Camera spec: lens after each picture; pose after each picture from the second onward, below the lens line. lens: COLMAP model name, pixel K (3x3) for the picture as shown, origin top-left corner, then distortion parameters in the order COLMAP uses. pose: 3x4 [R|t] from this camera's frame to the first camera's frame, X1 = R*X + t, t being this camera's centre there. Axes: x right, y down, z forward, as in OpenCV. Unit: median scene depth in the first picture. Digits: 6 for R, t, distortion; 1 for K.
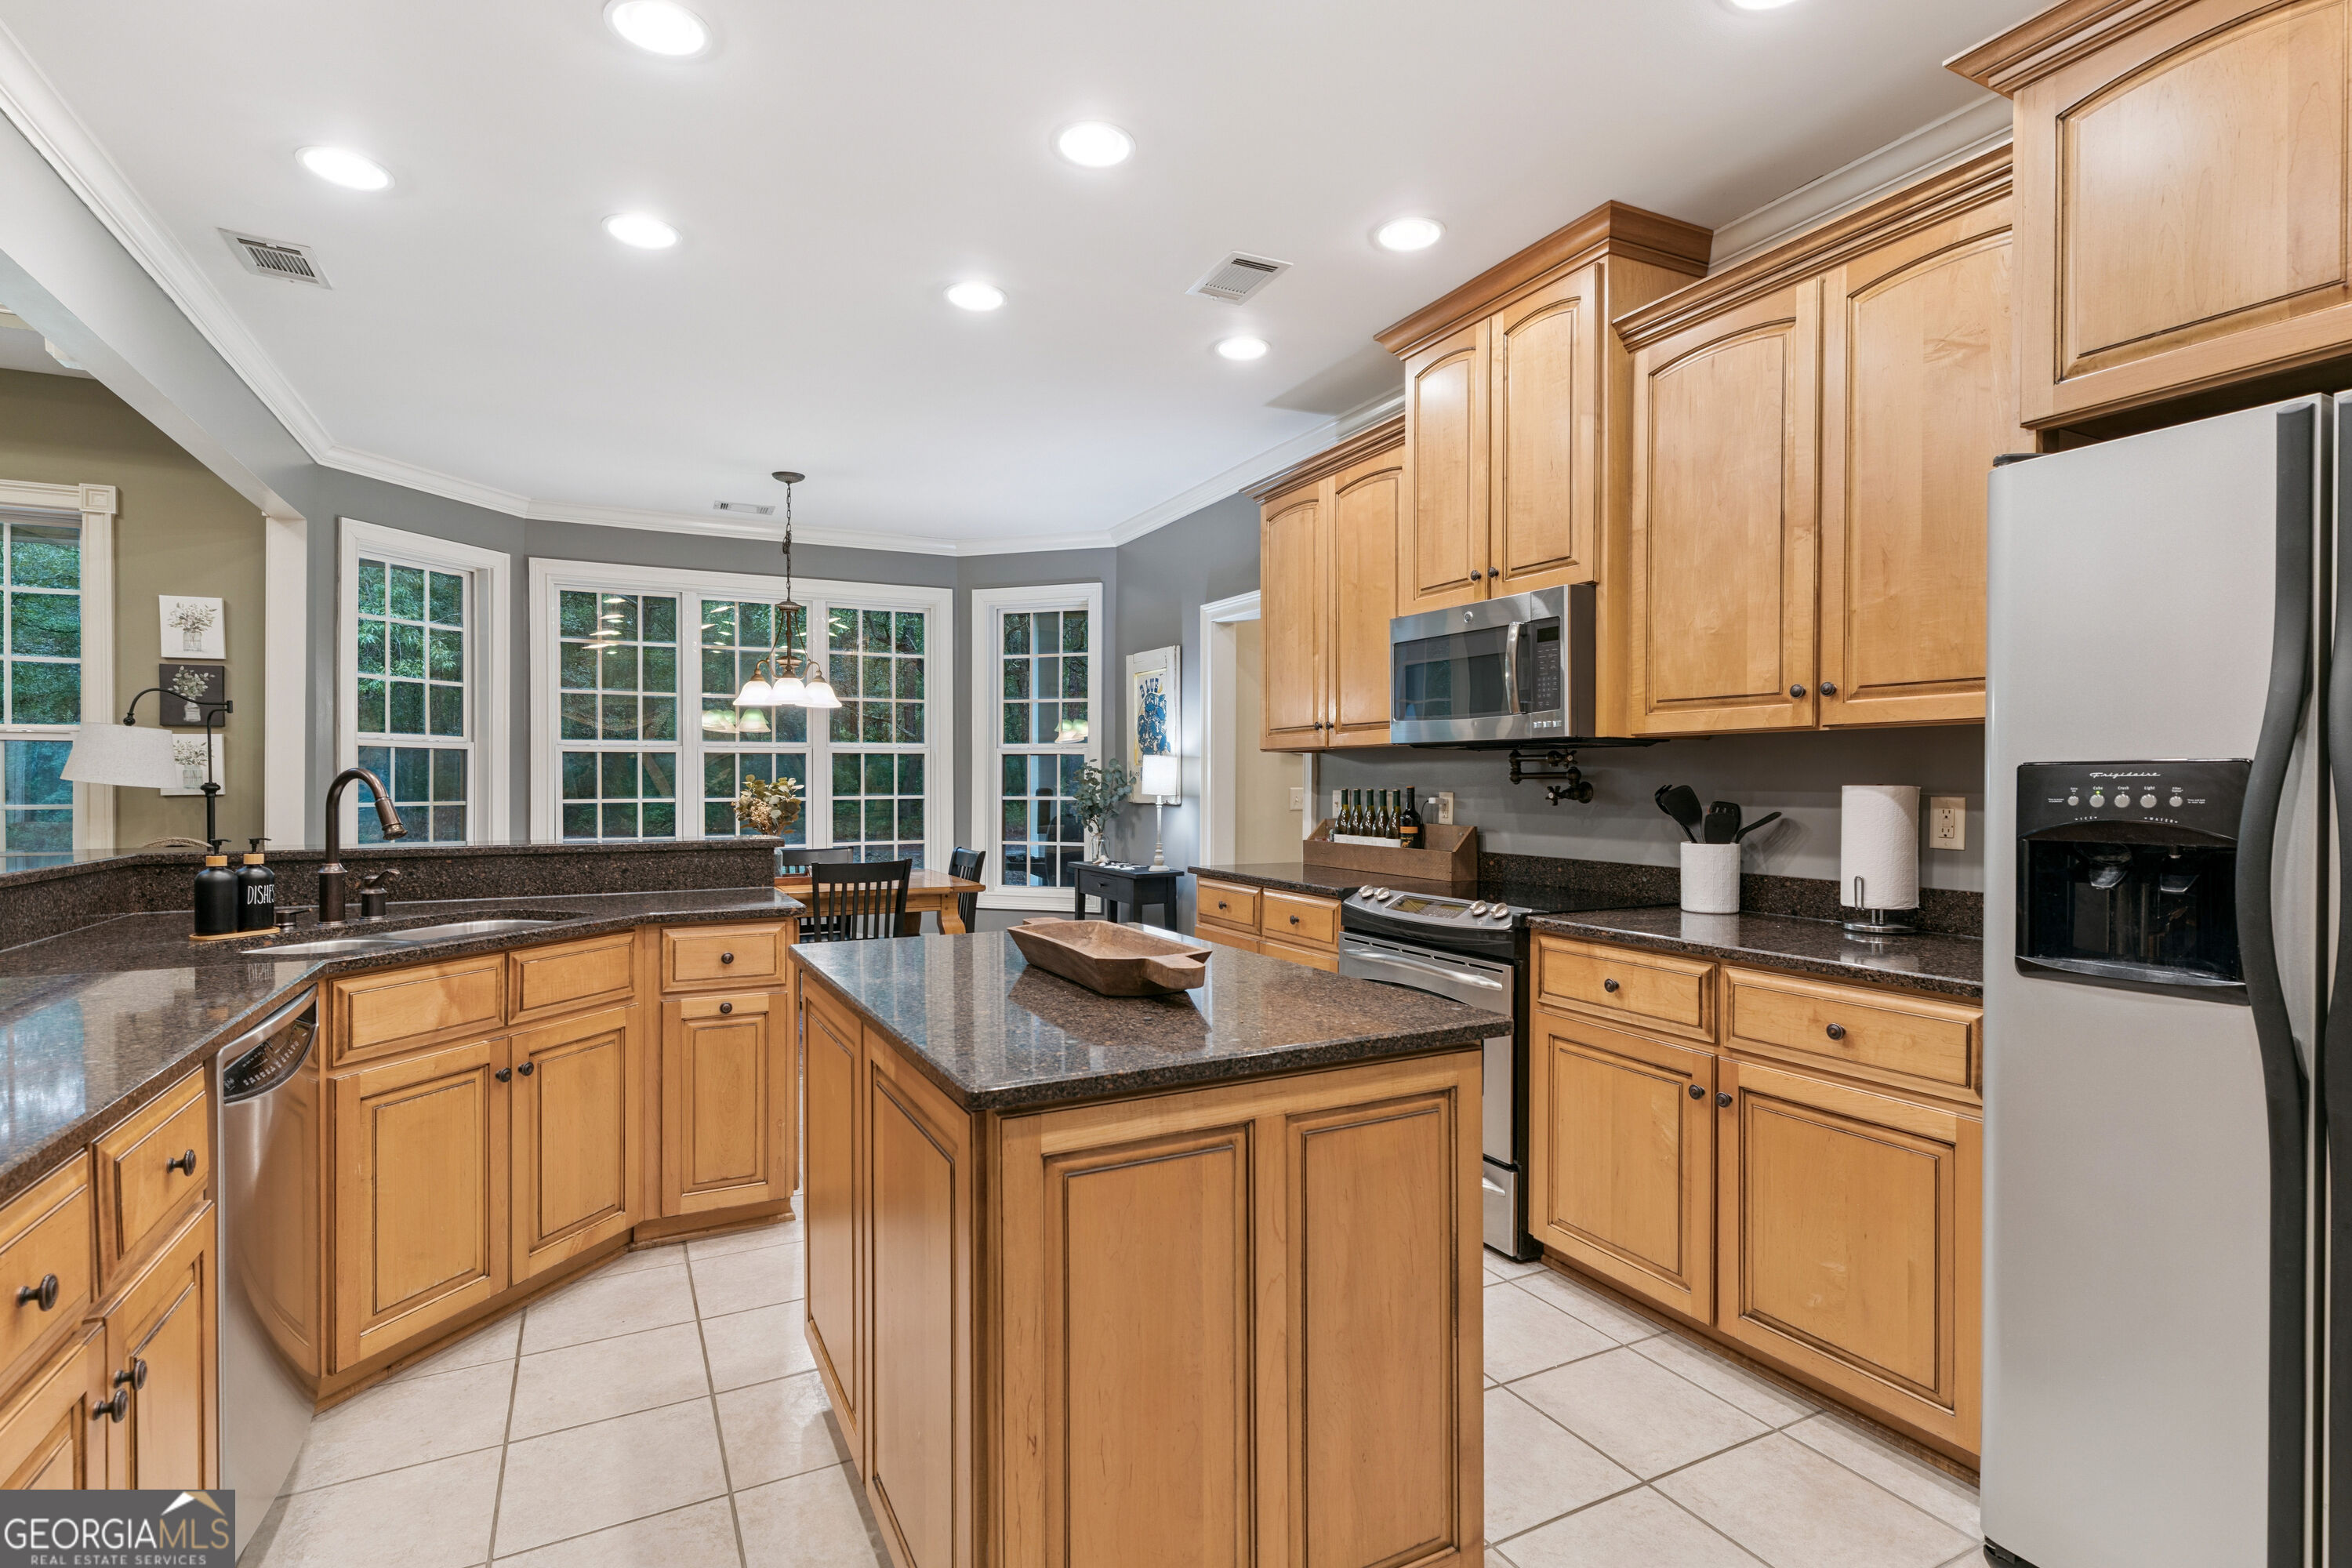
lens RADIAL K [[1124.2, 0, 1216.1], [0, 1124.2, 790.6], [0, 0, 1]] dist [0.001539, 0.000353]
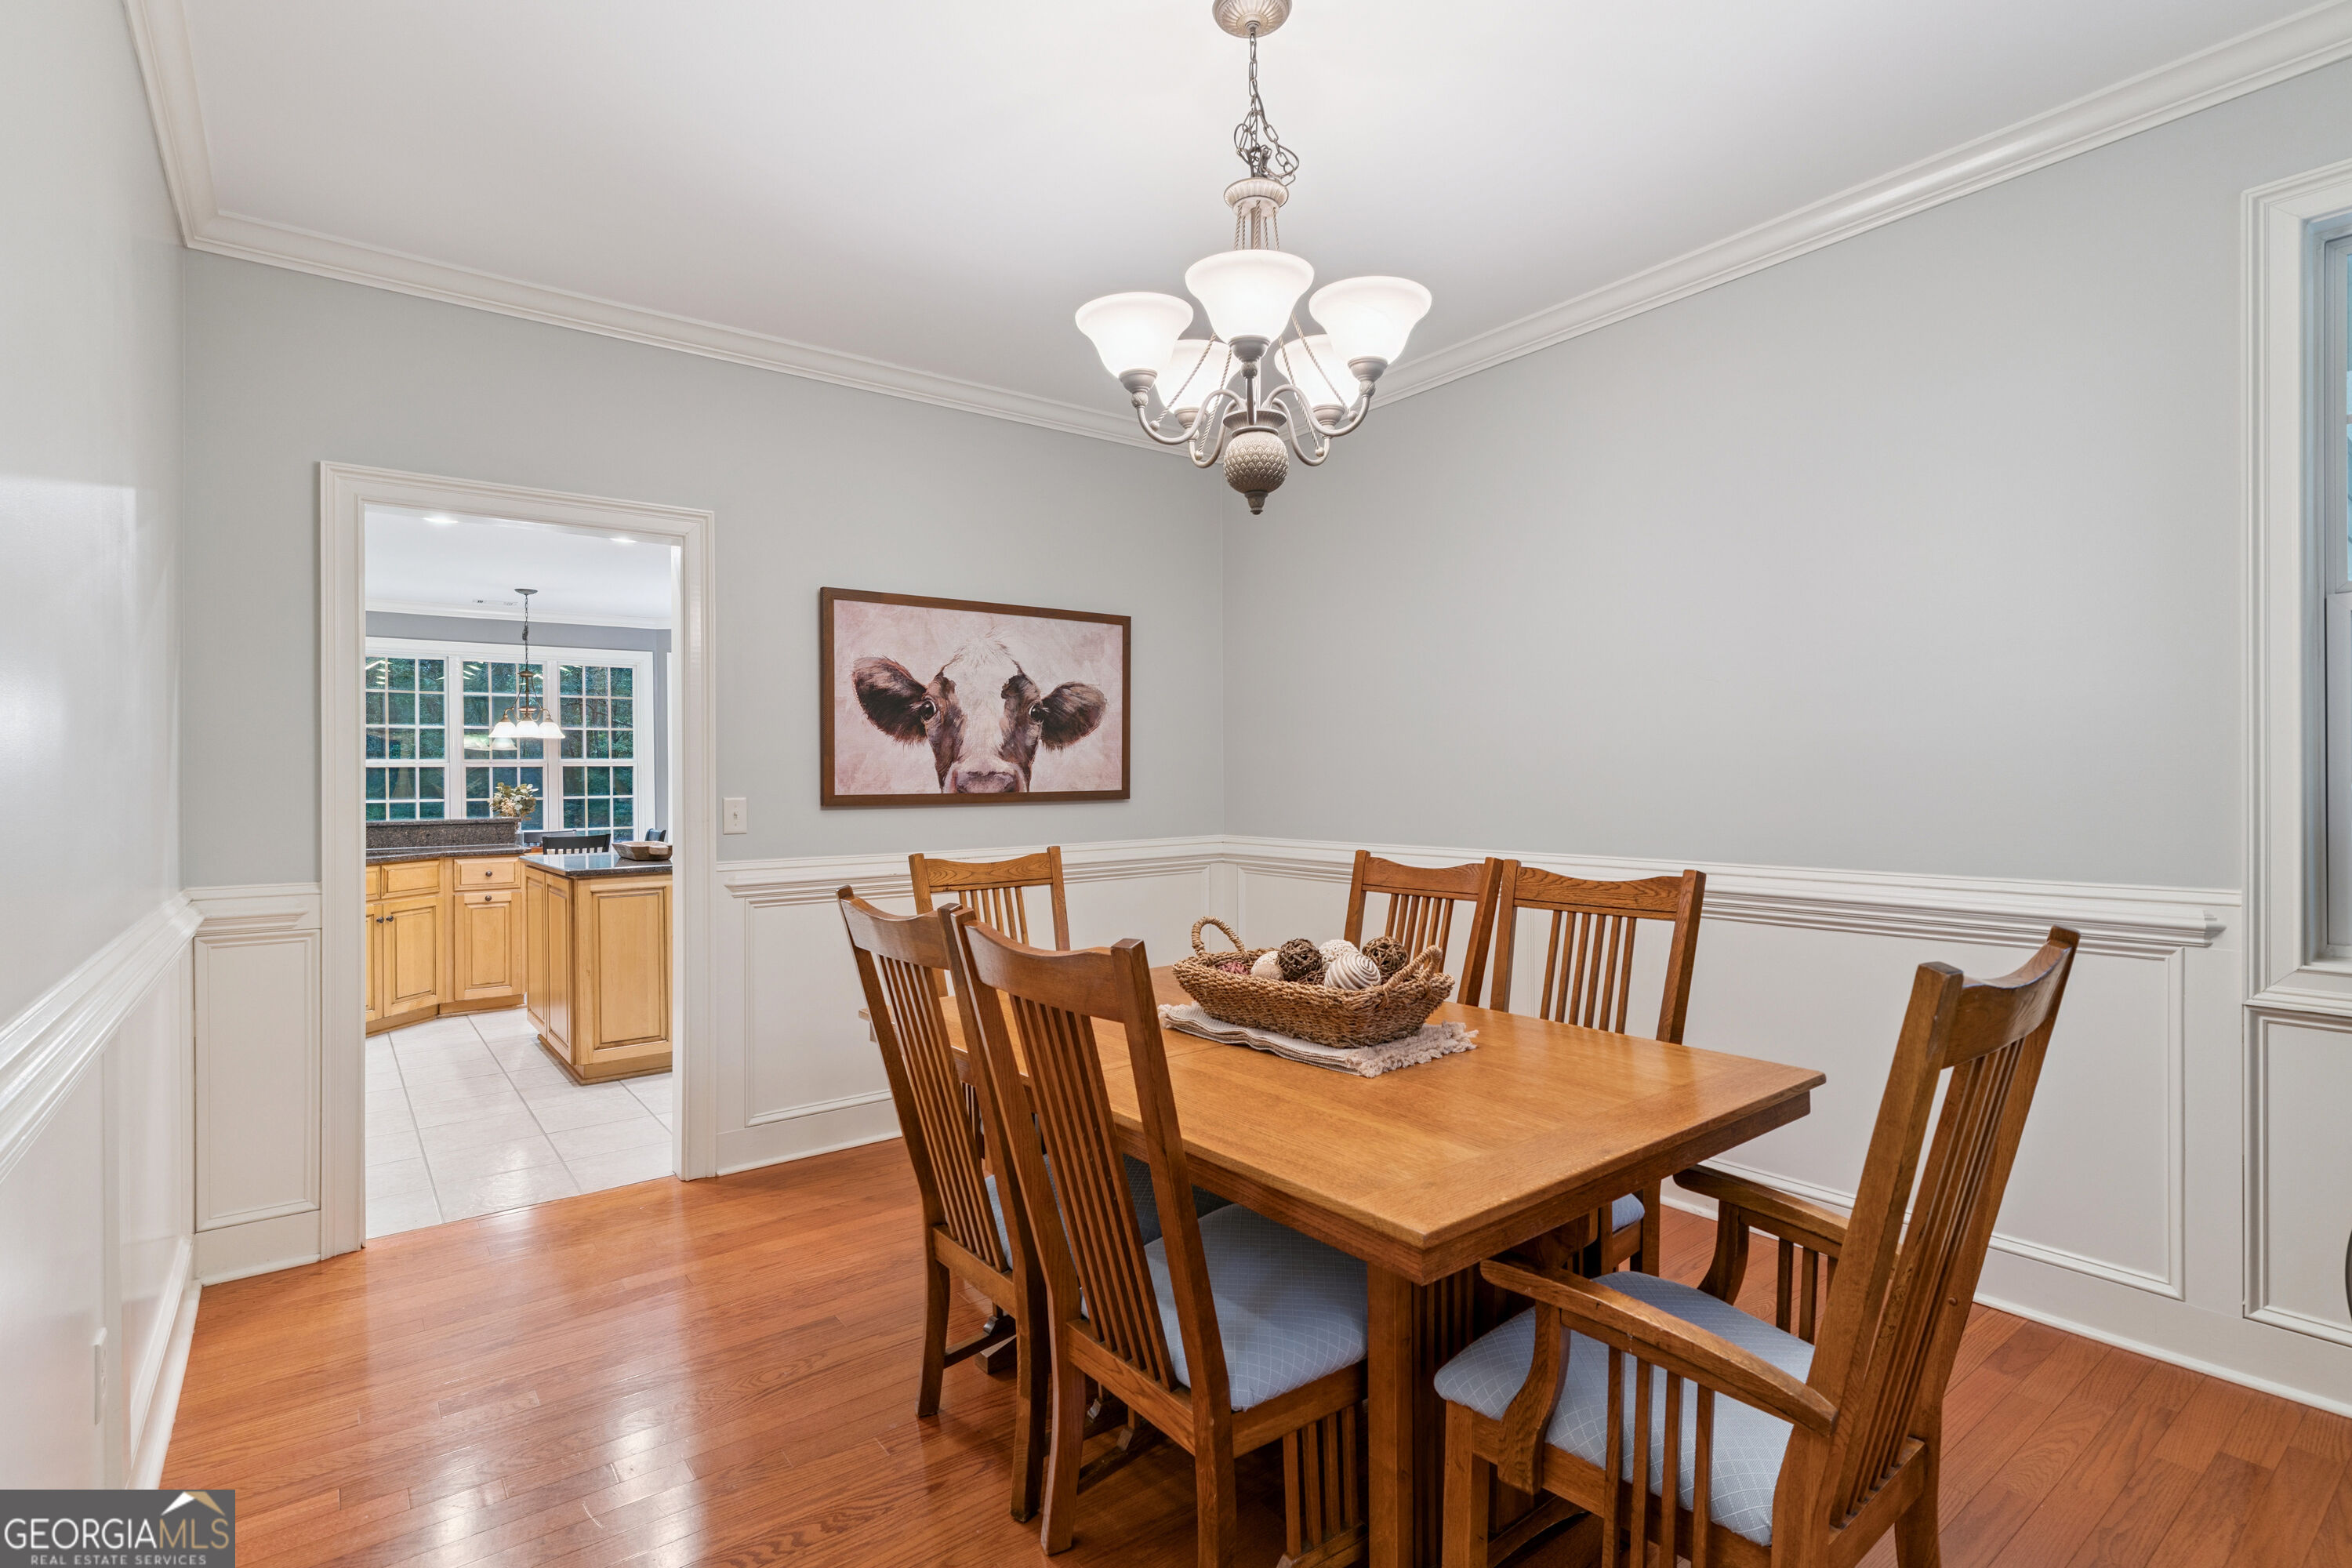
lens RADIAL K [[1124.2, 0, 1189.2], [0, 1124.2, 793.2], [0, 0, 1]] dist [0.001539, 0.000353]
pose [[0.987934, -0.006772, 0.154731, 0.235271], [0.006675, 0.999977, 0.001149, 0.004629], [-0.154735, -0.000102, 0.987956, -0.563832]]
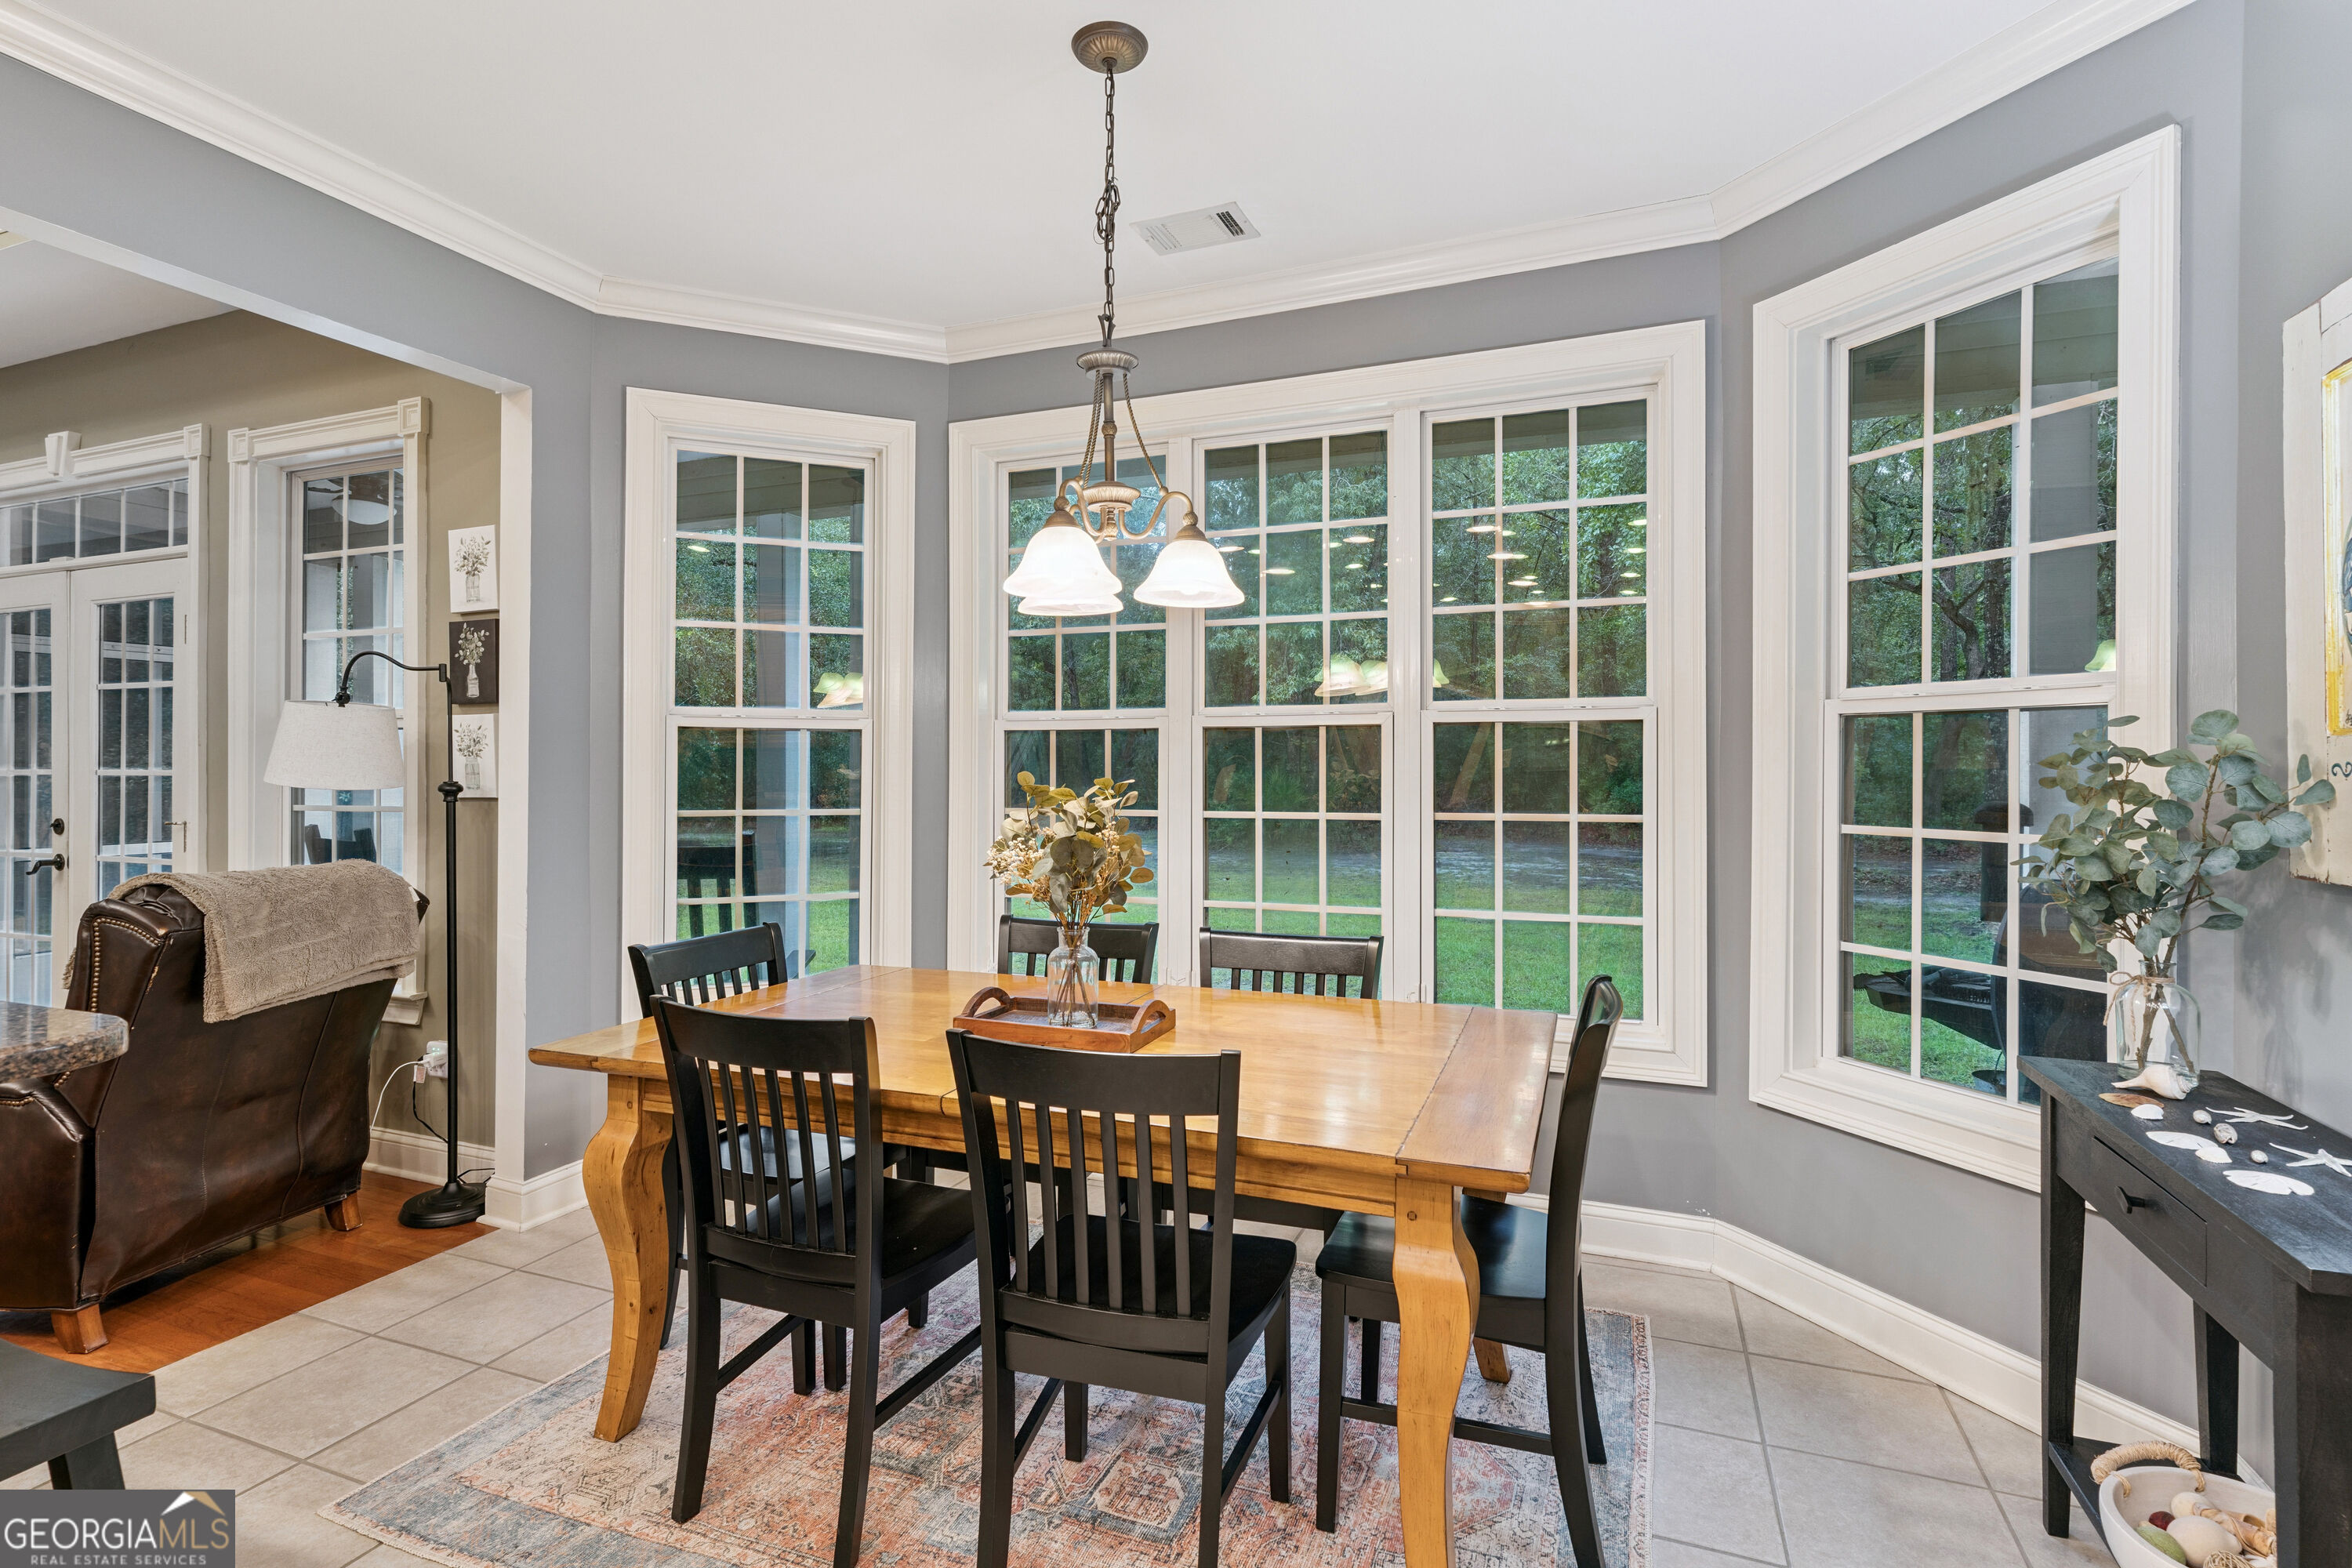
lens RADIAL K [[1124.2, 0, 1175.4], [0, 1124.2, 764.1], [0, 0, 1]] dist [0.001539, 0.000353]
pose [[0.634128, -0.000741, -0.773228, -0.040512], [-0.008303, 0.999935, -0.007767, -0.011866], [0.773184, 0.011345, 0.634081, 0.633293]]
